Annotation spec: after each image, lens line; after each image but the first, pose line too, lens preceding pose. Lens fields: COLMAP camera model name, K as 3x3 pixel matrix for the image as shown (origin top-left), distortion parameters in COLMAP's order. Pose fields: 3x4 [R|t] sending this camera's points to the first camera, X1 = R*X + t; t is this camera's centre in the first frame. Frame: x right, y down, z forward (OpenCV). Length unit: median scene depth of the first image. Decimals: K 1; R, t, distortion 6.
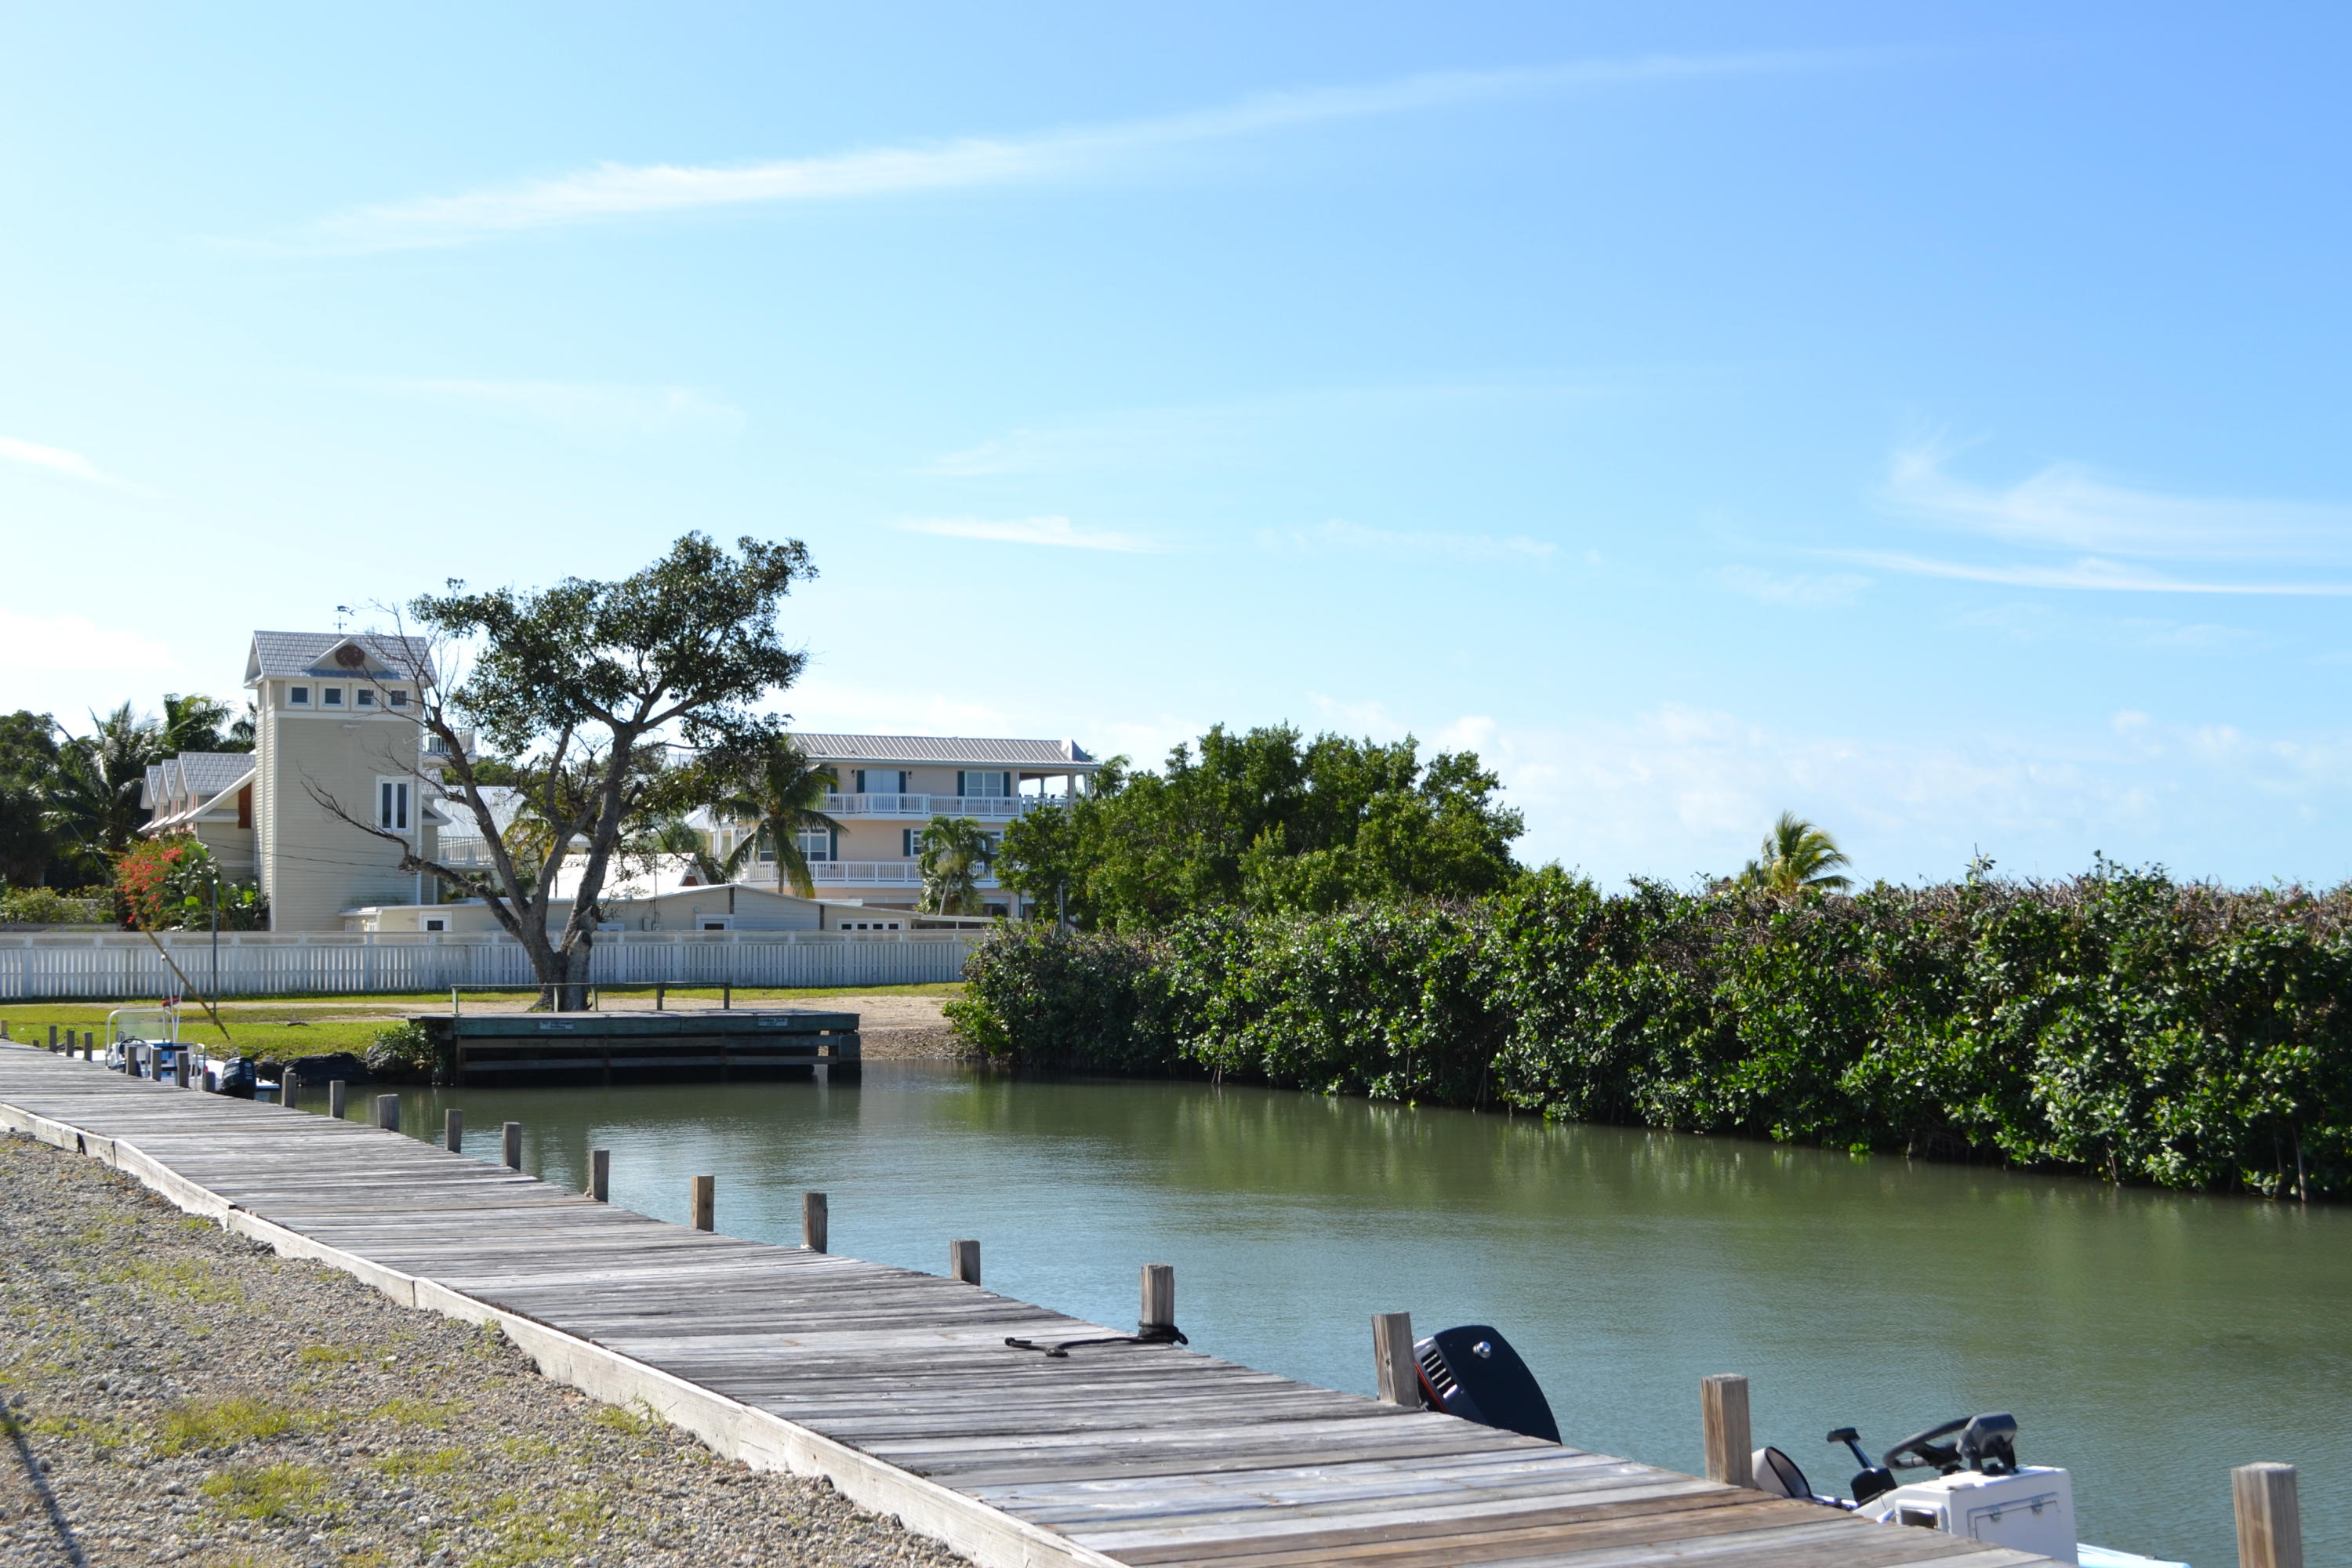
lens RADIAL K [[2848.4, 0, 1174.7], [0, 2848.4, 785.6], [0, 0, 1]] dist [-0.022420, 0.000000]
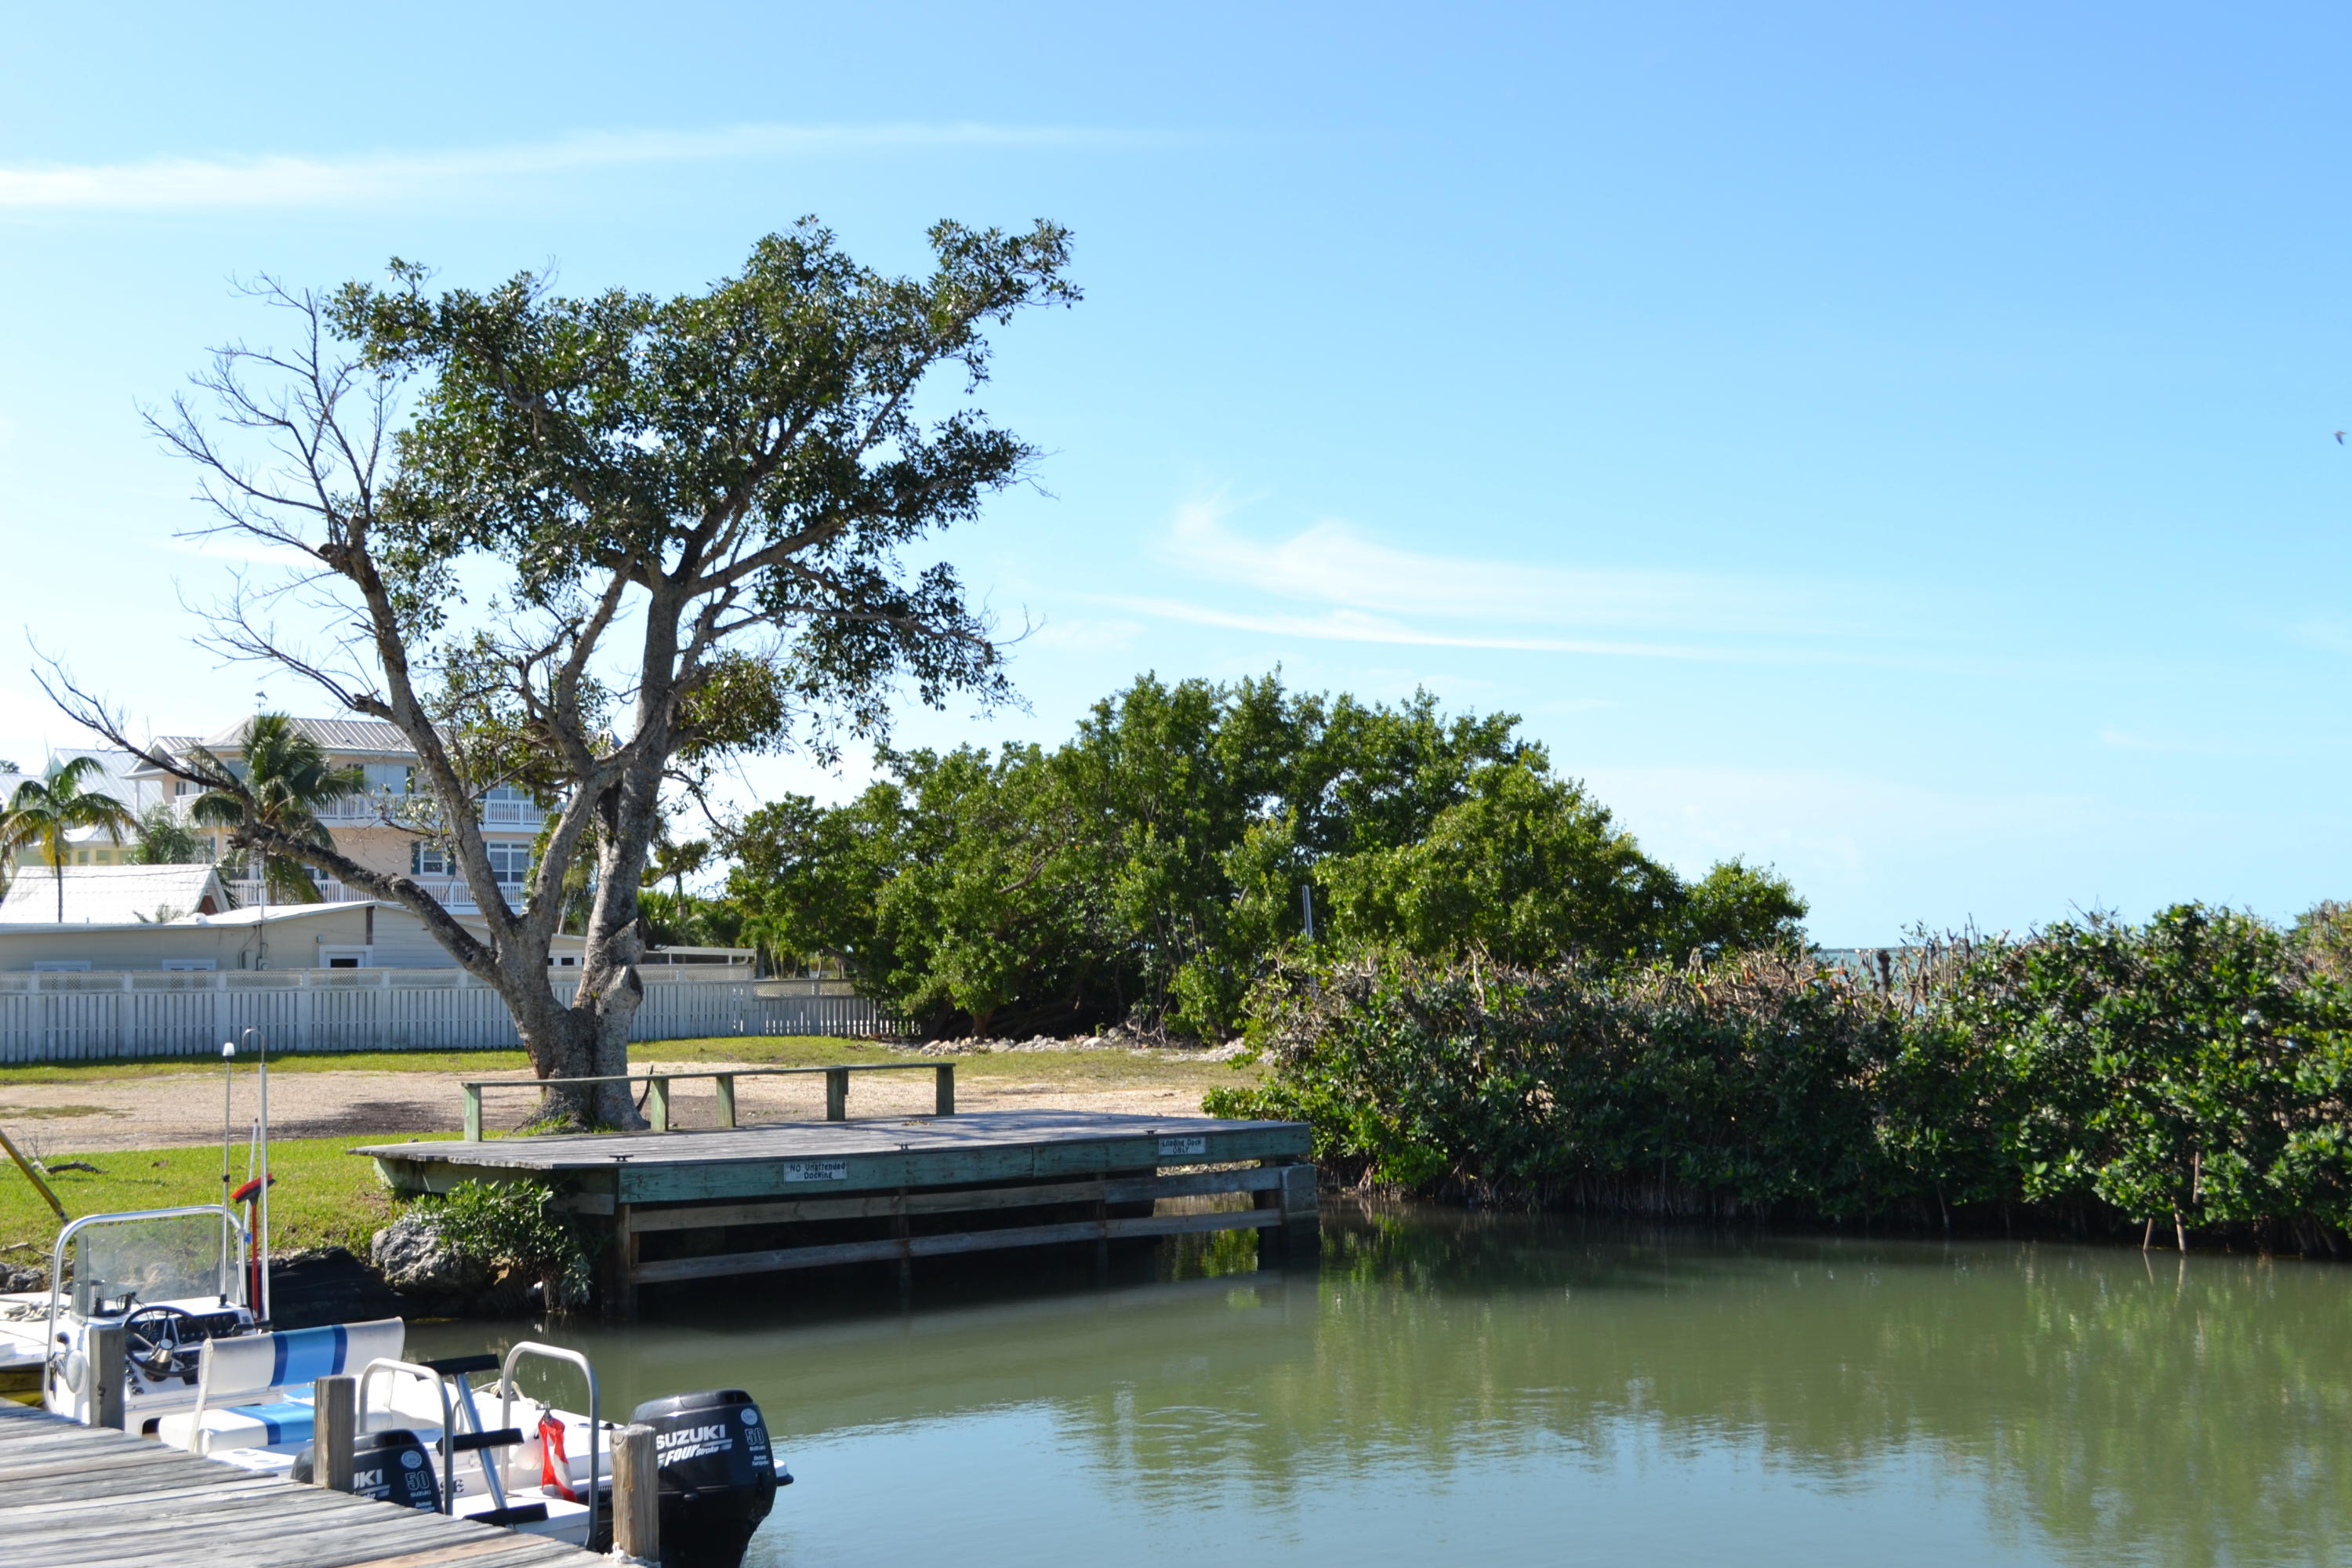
lens RADIAL K [[2848.4, 0, 1176.9], [0, 2848.4, 786.2], [0, 0, 1]] dist [-0.022420, 0.000000]
pose [[0.968827, 0.006842, 0.247642, -0.187844], [-0.003764, 0.999910, -0.012898, 0.019485], [-0.247708, 0.011564, 0.968766, 0.373691]]
